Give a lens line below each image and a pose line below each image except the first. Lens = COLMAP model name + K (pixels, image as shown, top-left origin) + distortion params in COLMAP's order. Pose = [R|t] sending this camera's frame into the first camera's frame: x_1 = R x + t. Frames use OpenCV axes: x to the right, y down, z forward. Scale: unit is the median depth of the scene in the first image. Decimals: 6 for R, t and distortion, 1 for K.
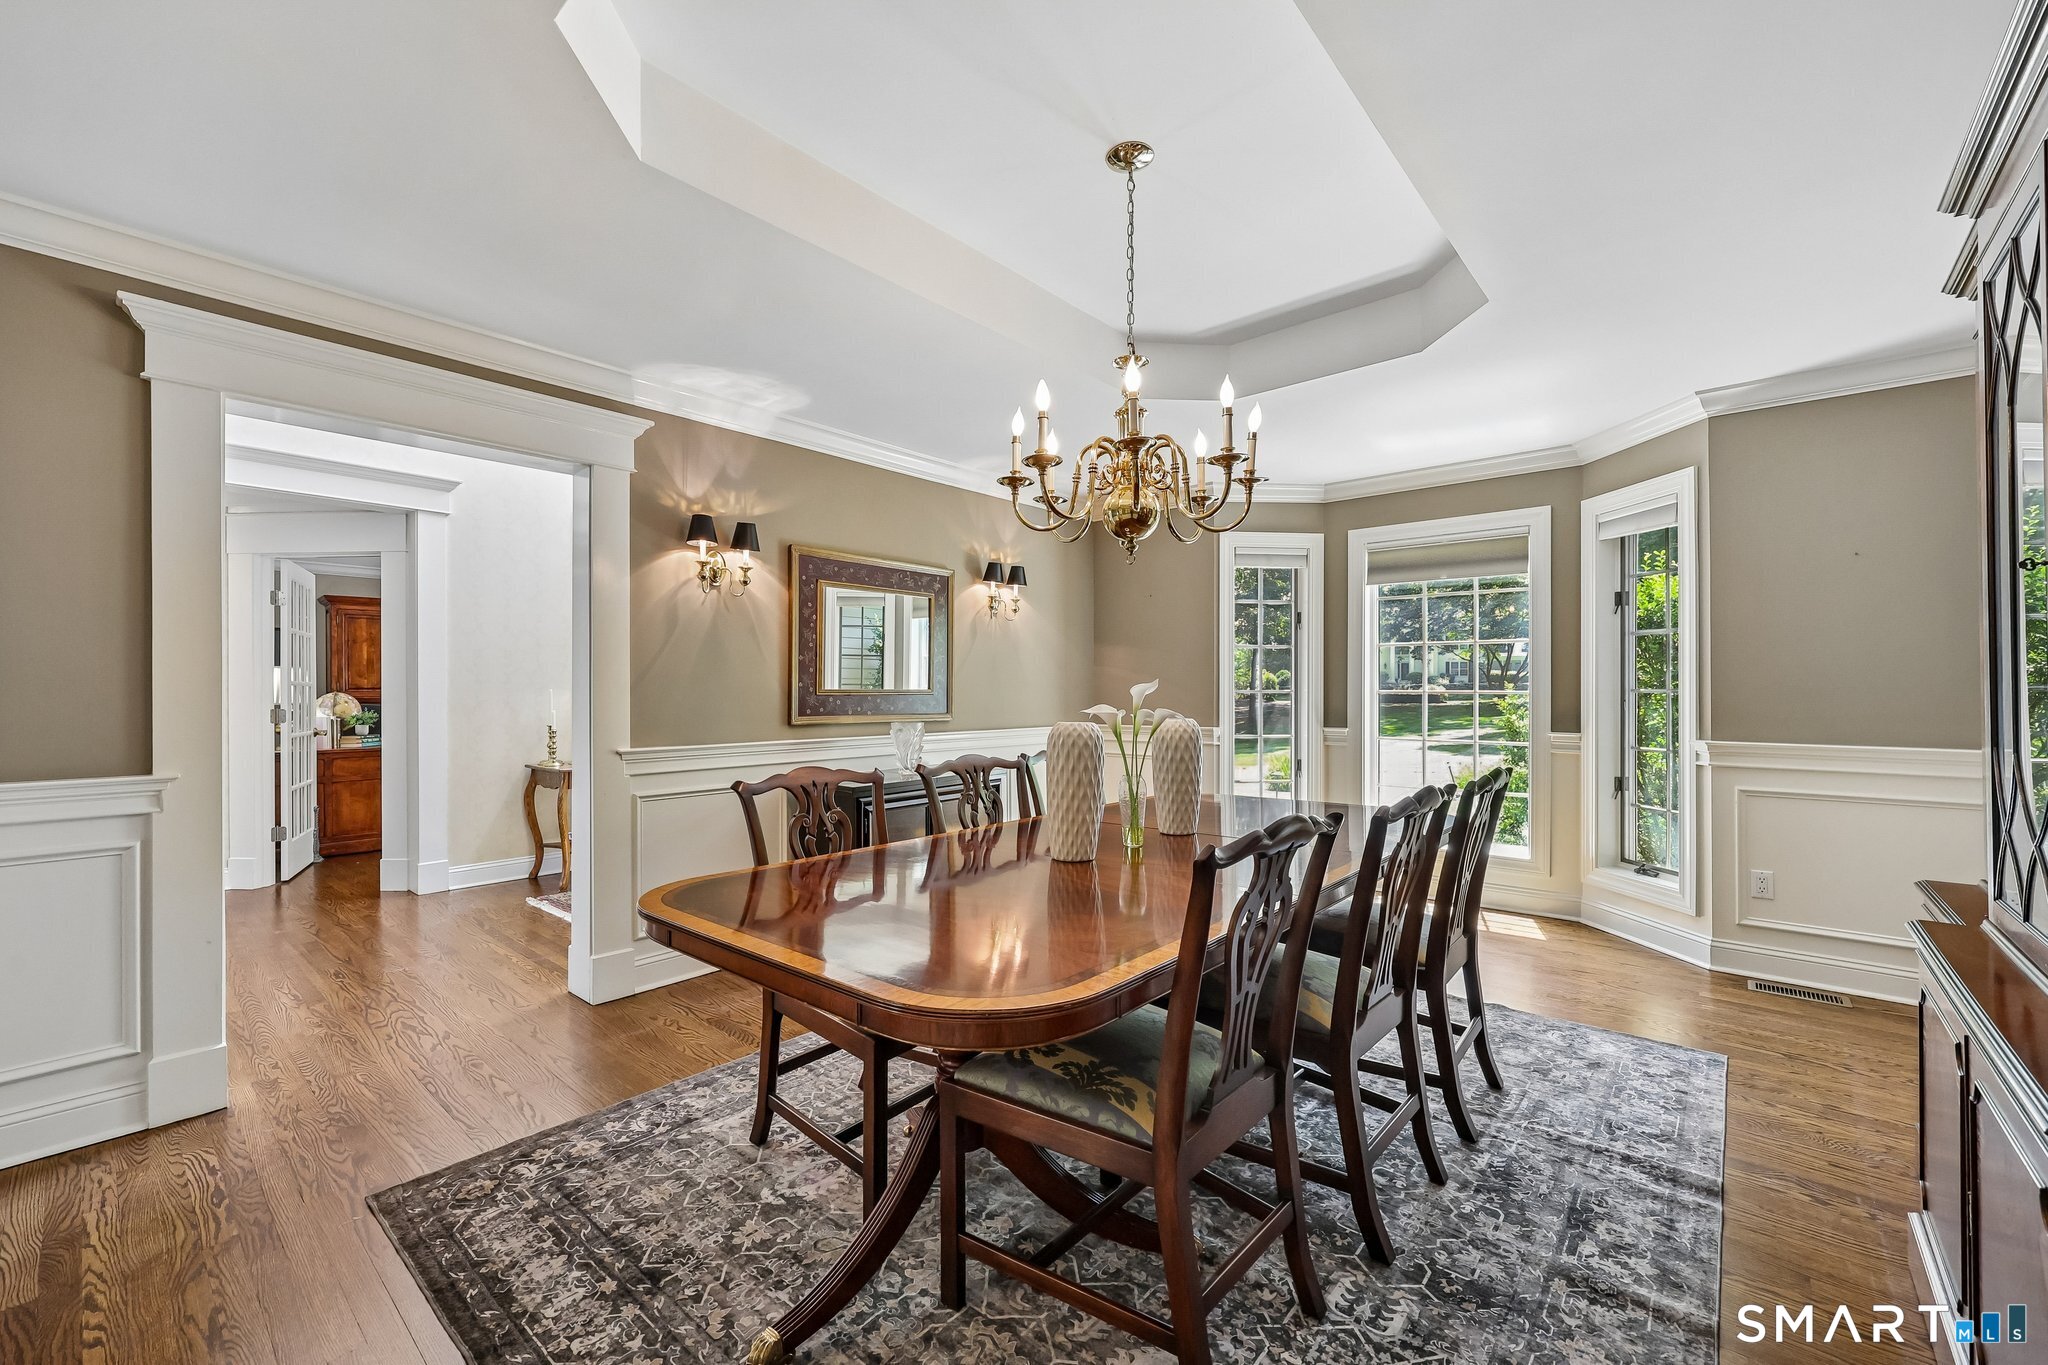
lens RADIAL K [[826.3, 0, 1019.5], [0, 826.3, 686.2], [0, 0, 1]] dist [0.001923, 0.000165]
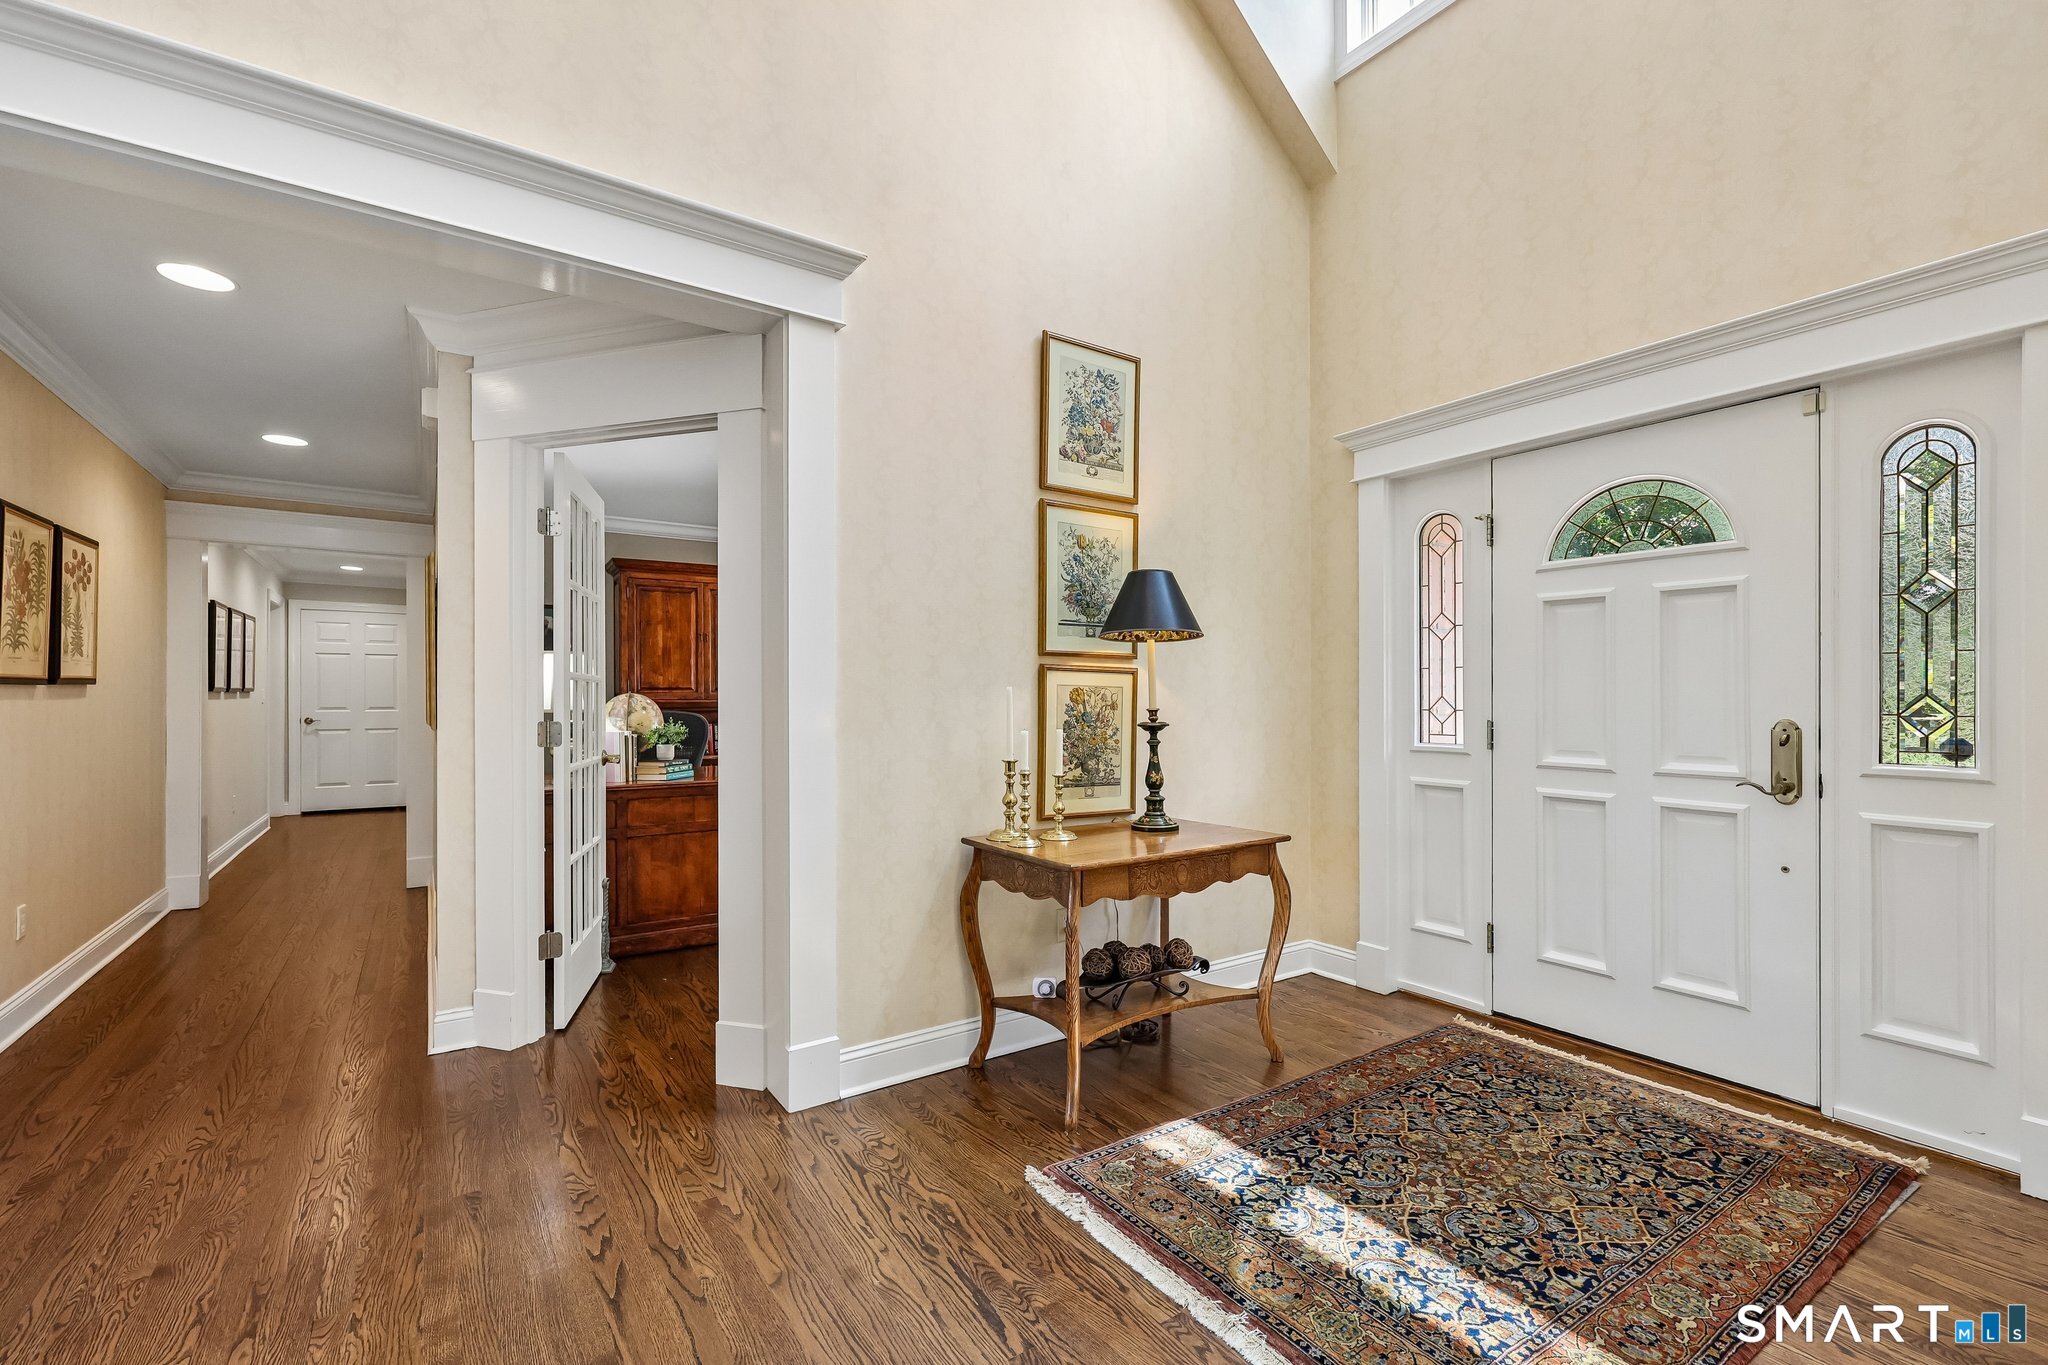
lens RADIAL K [[883.5, 0, 1029.0], [0, 883.5, 693.3], [0, 0, 1]] dist [-0.001083, -0.000028]
pose [[0.968726, 0.001691, -0.248126, -0.381423], [-0.001200, 0.999997, 0.002133, 0.006250], [0.248129, -0.001768, 0.968725, 0.441701]]
